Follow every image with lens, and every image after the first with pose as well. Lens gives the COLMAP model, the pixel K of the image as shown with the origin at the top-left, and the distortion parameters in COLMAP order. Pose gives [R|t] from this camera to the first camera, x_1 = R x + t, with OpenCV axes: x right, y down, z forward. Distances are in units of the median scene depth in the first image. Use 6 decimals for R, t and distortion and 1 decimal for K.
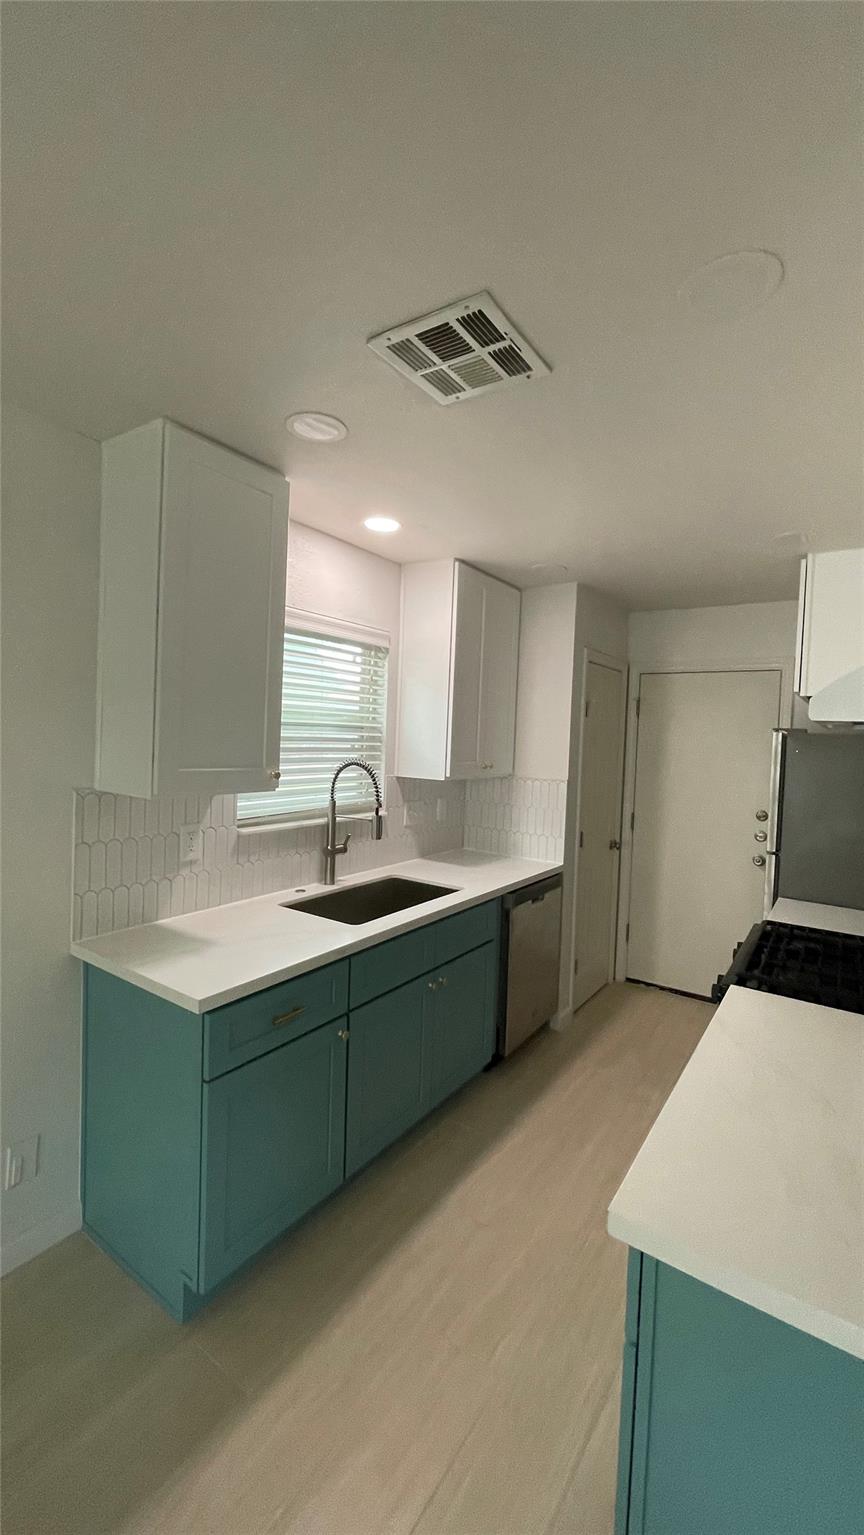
lens RADIAL K [[624.3, 0, 432.6], [0, 624.3, 757.5], [0, 0, 1]] dist [-0.003646, 0.000684]
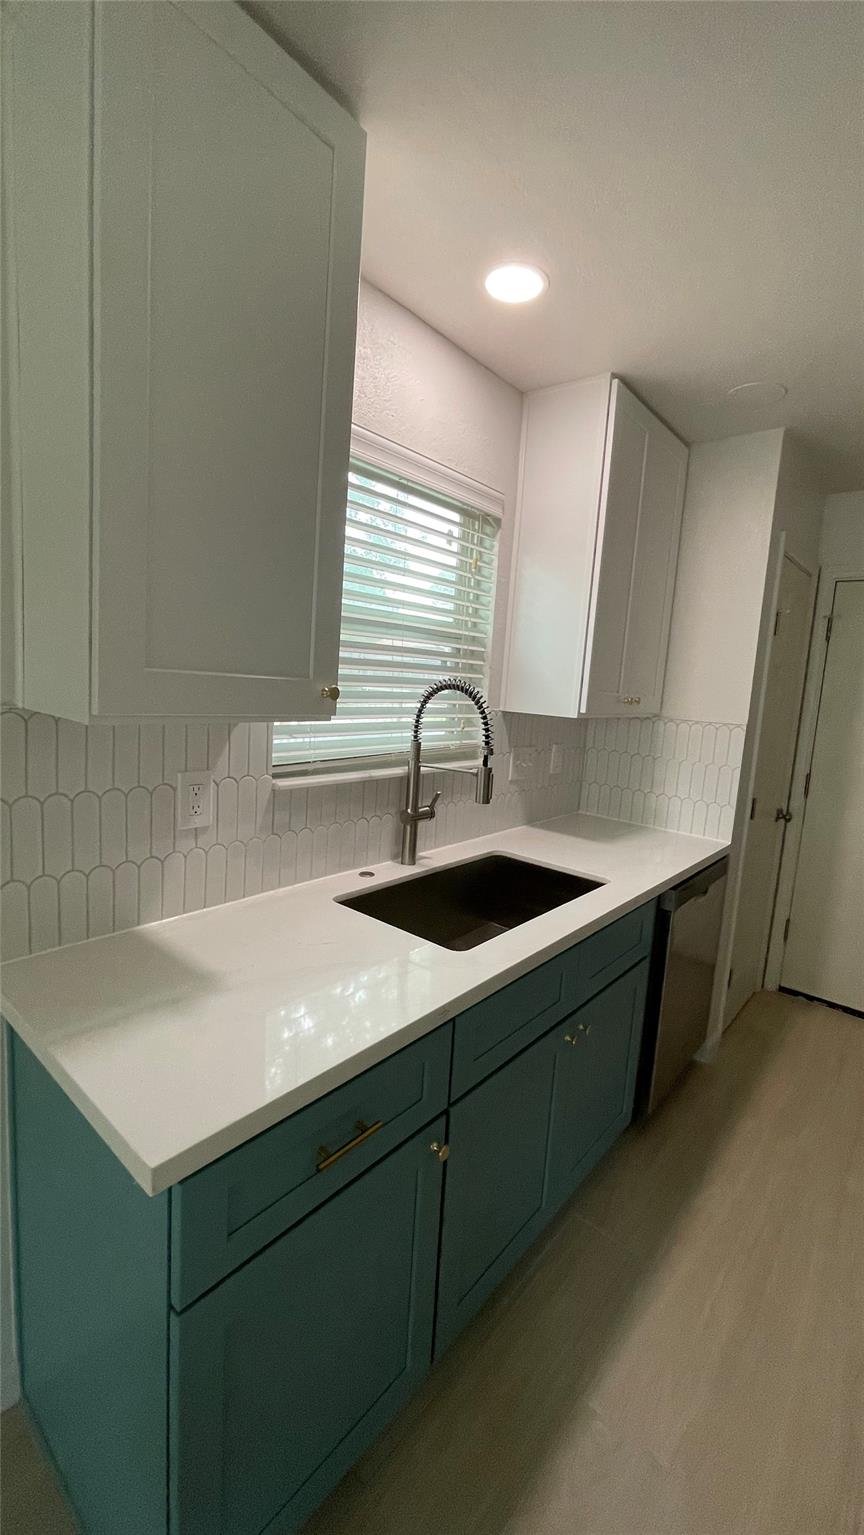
lens RADIAL K [[624.3, 0, 430.2], [0, 624.3, 763.3], [0, 0, 1]] dist [-0.003646, 0.000684]
pose [[0.994387, 0.038909, -0.098387, -0.078818], [-0.029215, 0.994746, 0.098120, 0.026199], [0.101688, -0.094695, 0.990299, 0.337586]]
